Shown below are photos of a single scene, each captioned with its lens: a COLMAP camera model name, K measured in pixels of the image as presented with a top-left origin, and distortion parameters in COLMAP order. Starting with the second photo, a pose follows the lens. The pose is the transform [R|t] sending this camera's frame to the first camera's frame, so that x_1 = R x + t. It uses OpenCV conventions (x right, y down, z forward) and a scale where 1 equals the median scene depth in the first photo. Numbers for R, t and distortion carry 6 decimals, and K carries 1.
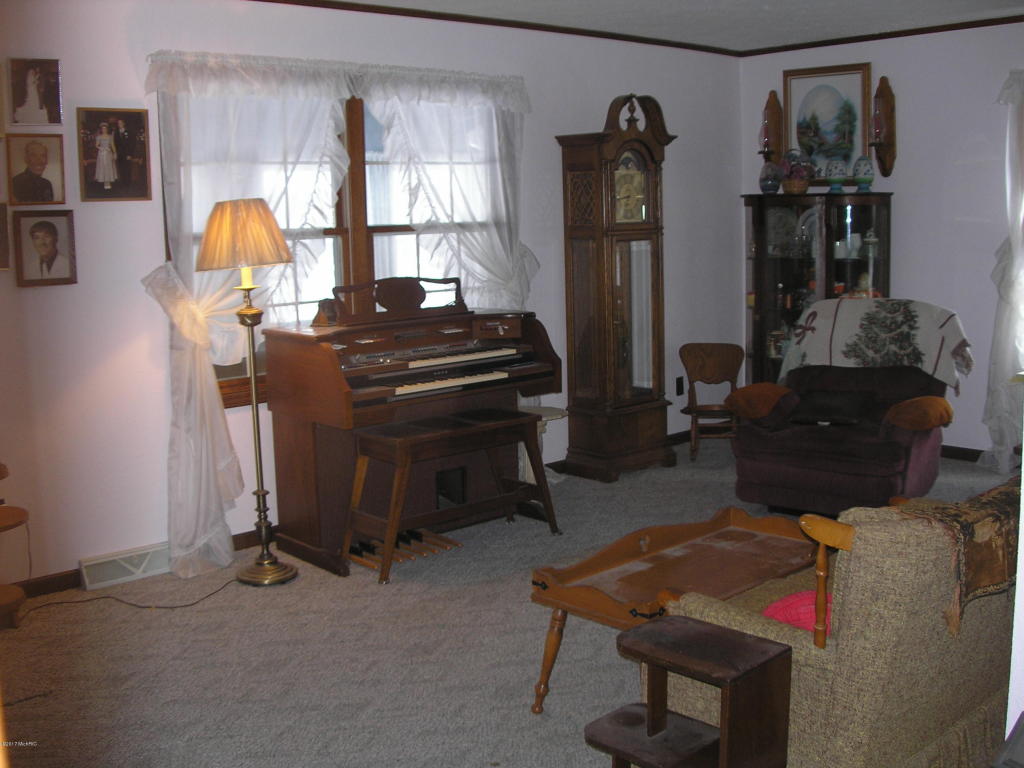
lens RADIAL K [[1135.3, 0, 507.0], [0, 1135.3, 380.5], [0, 0, 1]] dist [-0.203178, 0.145863]
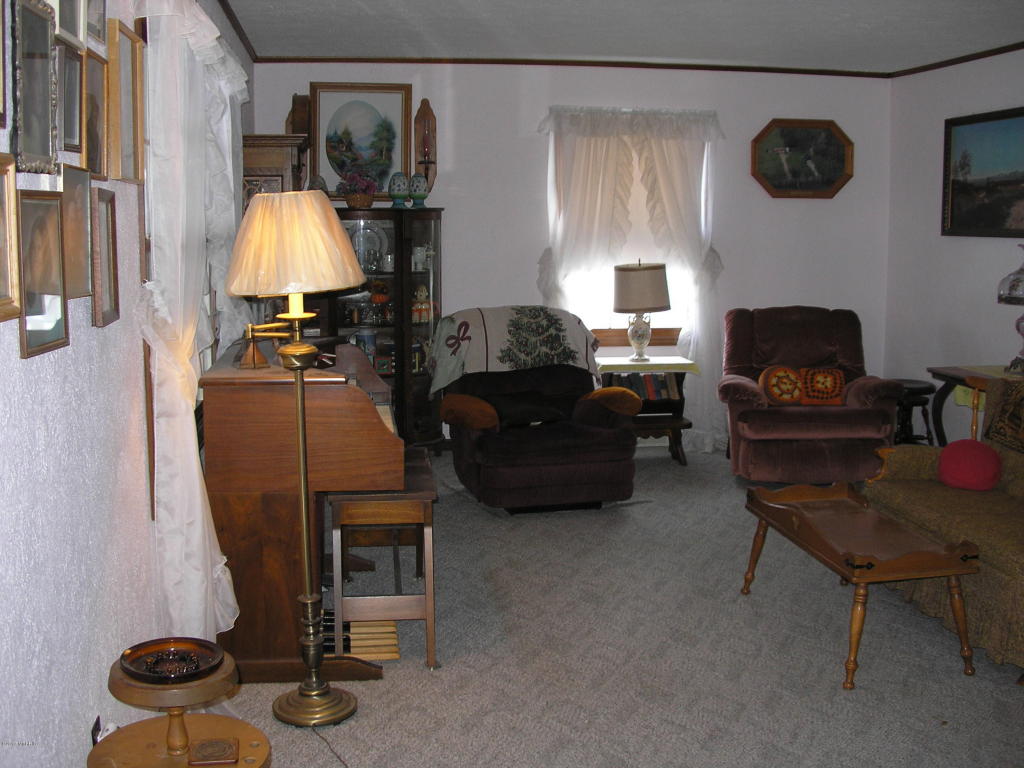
lens RADIAL K [[1135.3, 0, 507.0], [0, 1135.3, 380.5], [0, 0, 1]] dist [-0.203178, 0.145863]
pose [[0.545753, -0.088998, 0.833207, -0.625829], [0.104900, 0.993778, 0.037439, -0.045367], [-0.831354, 0.066971, 0.551693, 0.412179]]
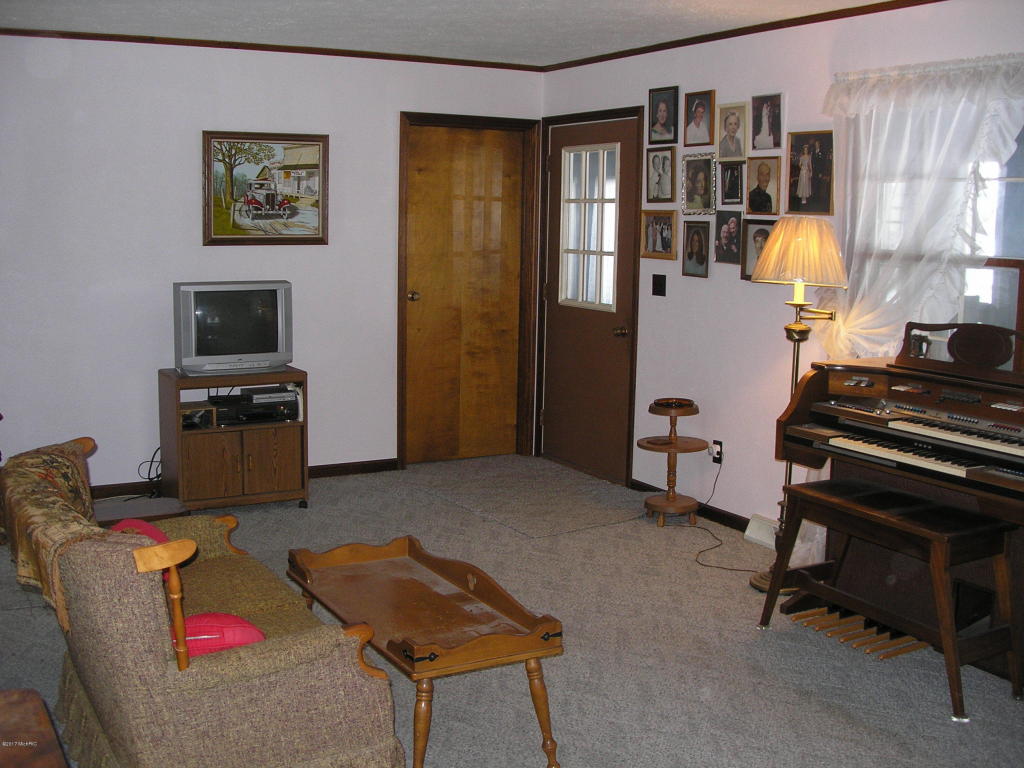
lens RADIAL K [[1135.3, 0, 507.0], [0, 1135.3, 380.5], [0, 0, 1]] dist [-0.203178, 0.145863]
pose [[-0.222152, 0.160880, -0.961648, 0.678923], [-0.152823, 0.968357, 0.197306, -0.145349], [0.962961, 0.190794, -0.190536, 0.787793]]
